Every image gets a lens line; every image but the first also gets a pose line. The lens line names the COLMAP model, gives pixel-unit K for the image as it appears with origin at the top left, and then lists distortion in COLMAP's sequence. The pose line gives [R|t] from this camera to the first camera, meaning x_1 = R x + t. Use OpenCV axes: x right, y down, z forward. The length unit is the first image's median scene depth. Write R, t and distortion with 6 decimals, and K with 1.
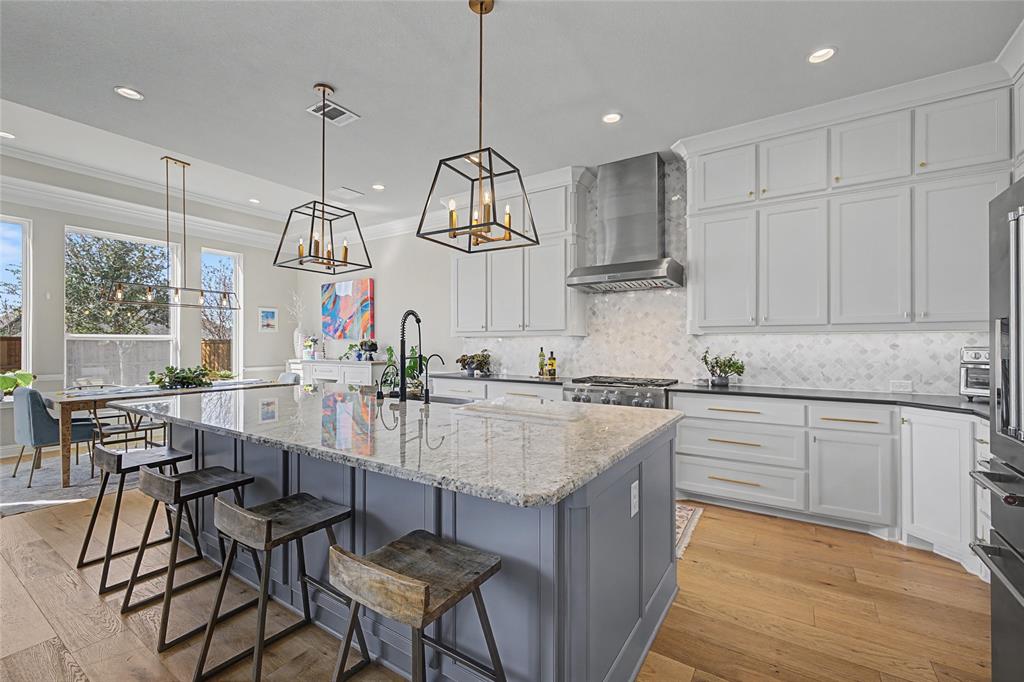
lens RADIAL K [[437.1, 0, 498.5], [0, 437.1, 343.9], [0, 0, 1]] dist [0.050737, -0.000005]
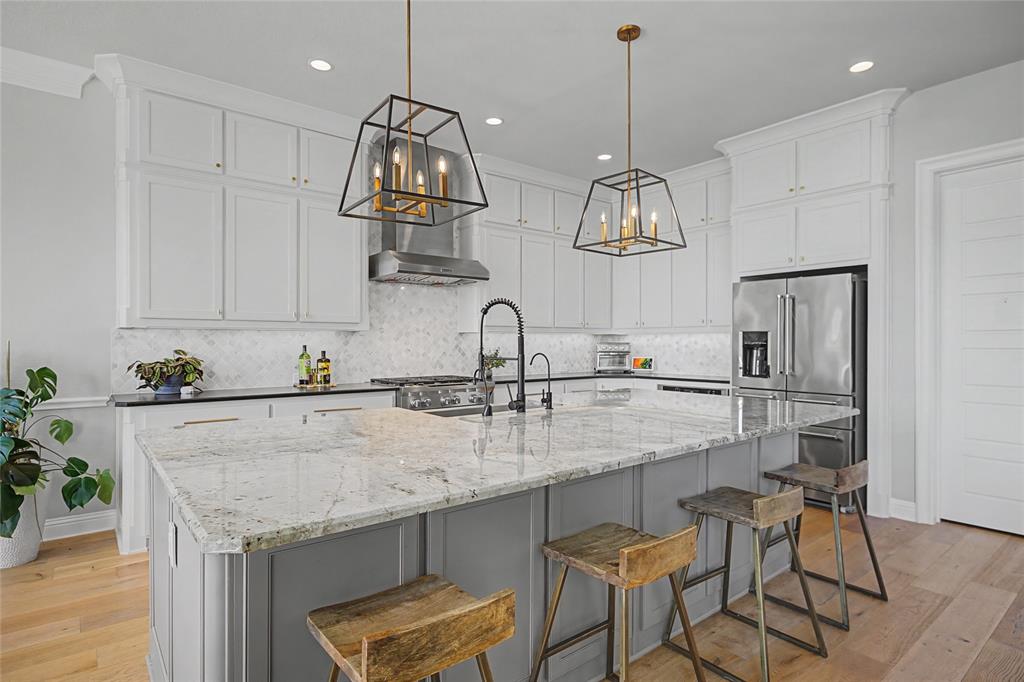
lens RADIAL K [[548.9, 0, 512.0], [0, 548.9, 341.0], [0, 0, 1]] dist [-0.000728, -0.000014]
pose [[0.274723, 0.000470, 0.961523, -0.739061], [-0.000785, 1.000000, -0.000265, 0.000418], [-0.961523, -0.000683, 0.274723, 0.457968]]
